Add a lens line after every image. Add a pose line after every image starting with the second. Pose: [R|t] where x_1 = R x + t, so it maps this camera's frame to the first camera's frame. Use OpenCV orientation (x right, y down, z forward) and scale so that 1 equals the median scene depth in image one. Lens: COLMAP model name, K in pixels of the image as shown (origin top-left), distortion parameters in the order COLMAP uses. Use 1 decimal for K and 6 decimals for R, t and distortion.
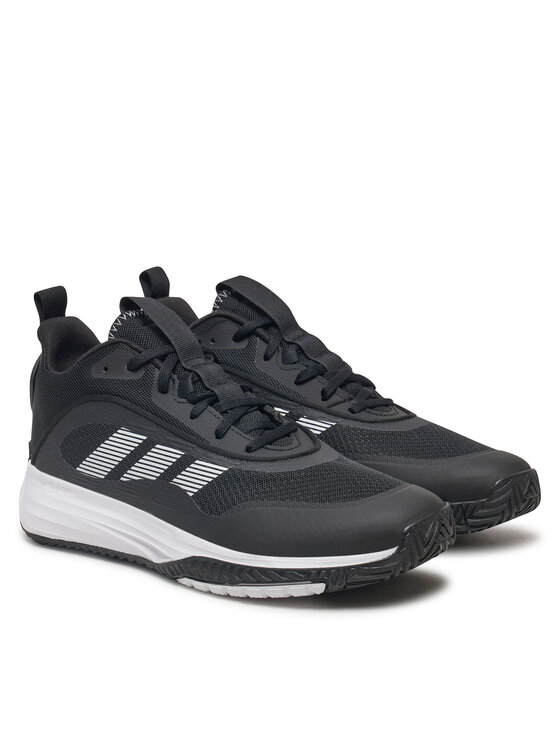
lens RADIAL K [[1670.4, 0, 280.2], [0, 1670.4, 373.0], [0, 0, 1]] dist [-0.480474, 0.000000]
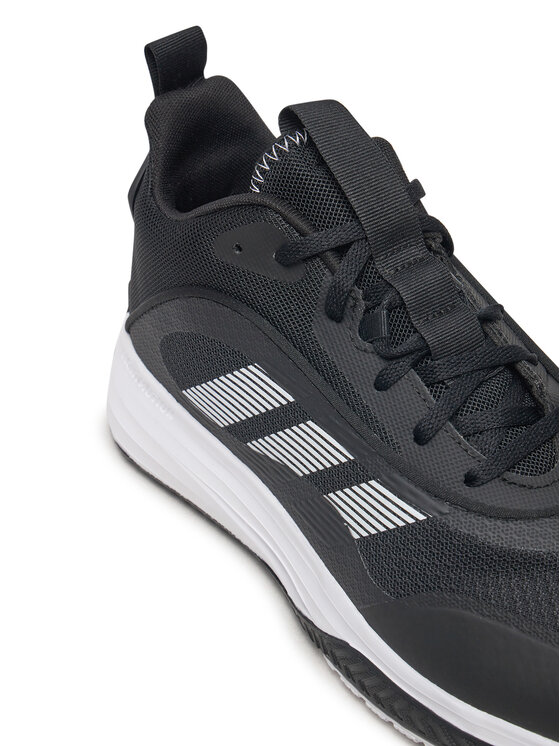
lens RADIAL K [[1465.7, 0, 280.0], [0, 1465.7, 373.0], [0, 0, 1]] dist [-0.079945, 0.000000]
pose [[0.976261, 0.153985, -0.152328, -0.011901], [-0.078802, 0.907579, 0.412420, -0.167222], [0.201756, -0.390625, 0.898168, 0.558261]]
